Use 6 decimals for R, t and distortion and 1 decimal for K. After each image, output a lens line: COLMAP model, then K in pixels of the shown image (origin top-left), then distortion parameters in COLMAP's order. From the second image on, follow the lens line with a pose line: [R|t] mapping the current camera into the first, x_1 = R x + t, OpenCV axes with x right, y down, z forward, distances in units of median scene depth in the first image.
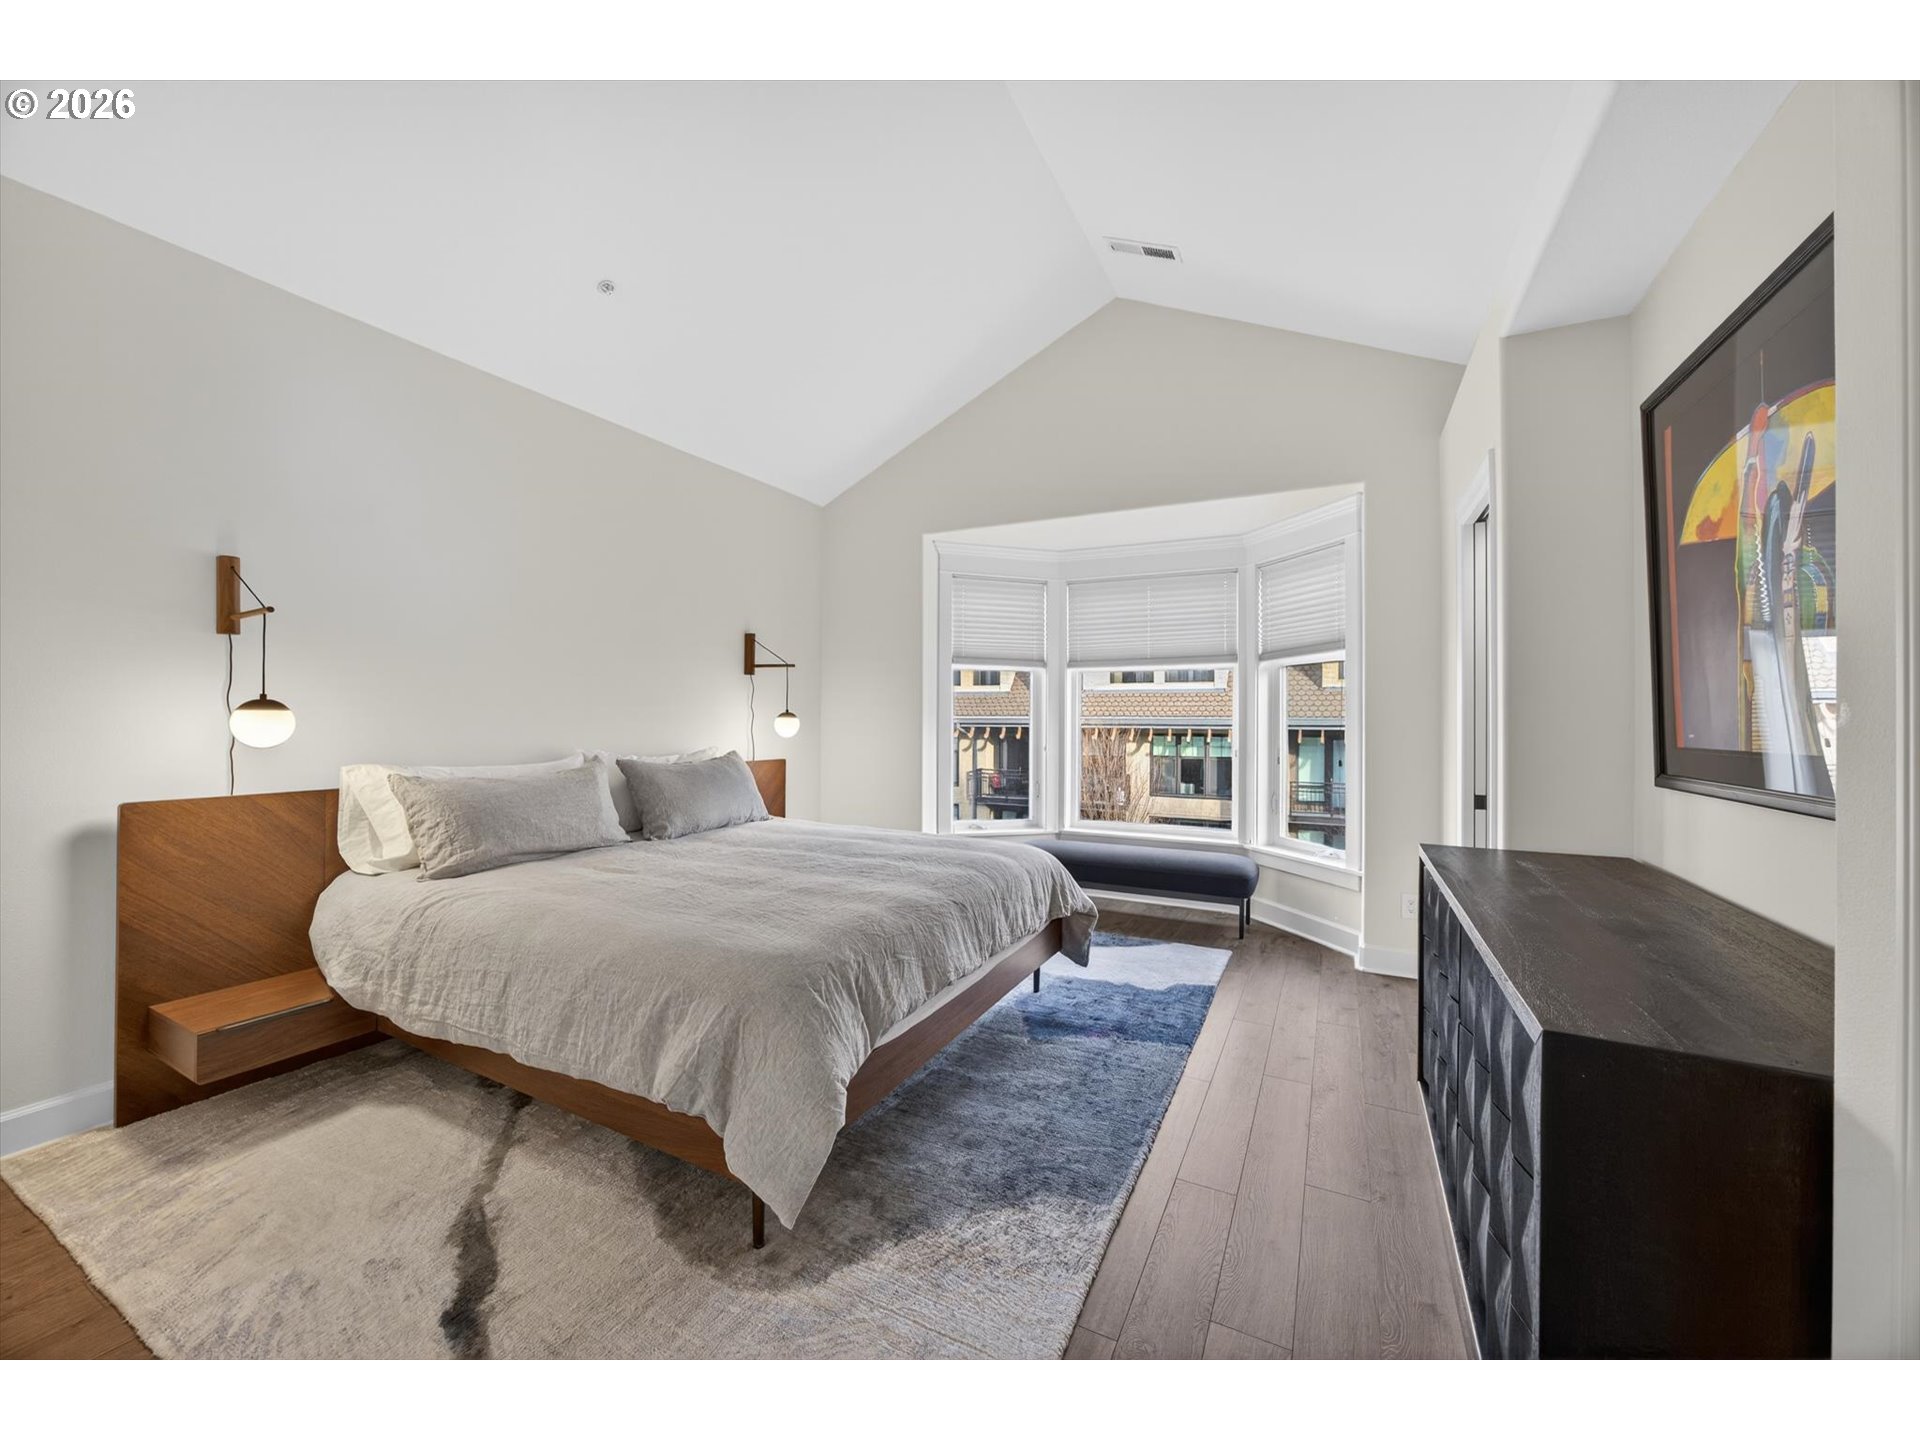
lens RADIAL K [[749.1, 0, 962.5], [0, 749.1, 713.6], [0, 0, 1]] dist [-0.000472, 0.000054]
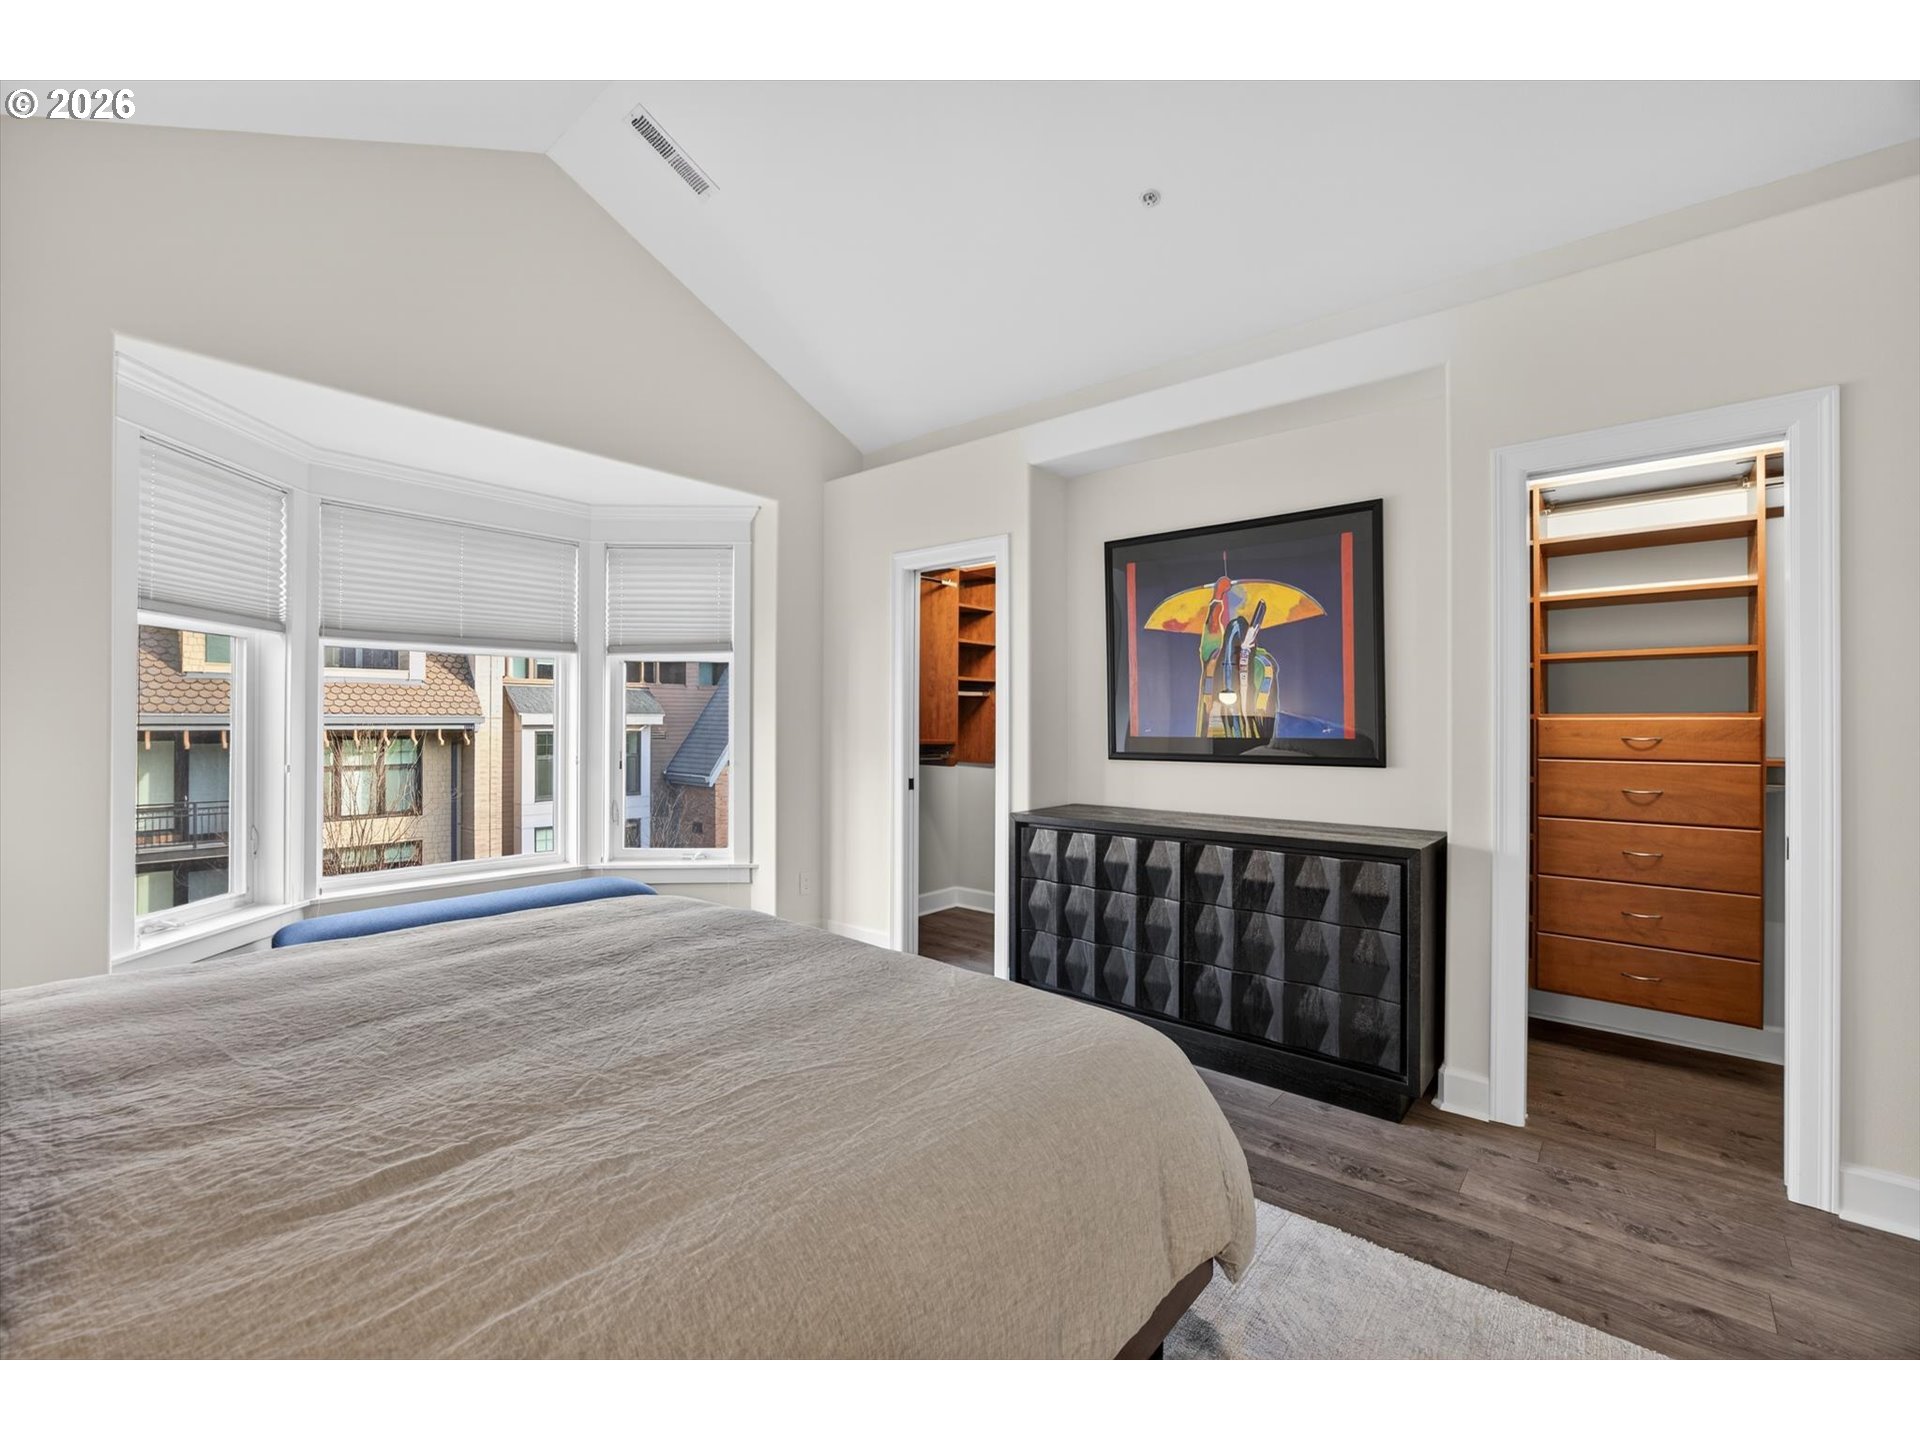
lens RADIAL K [[824.6, 0, 950.0], [0, 824.6, 721.8], [0, 0, 1]] dist [0.001095, 0.000295]
pose [[0.253502, -0.007389, 0.967307, -0.365266], [-0.010098, 0.999896, 0.010284, -0.003368], [-0.967282, -0.012375, 0.253401, 0.299535]]
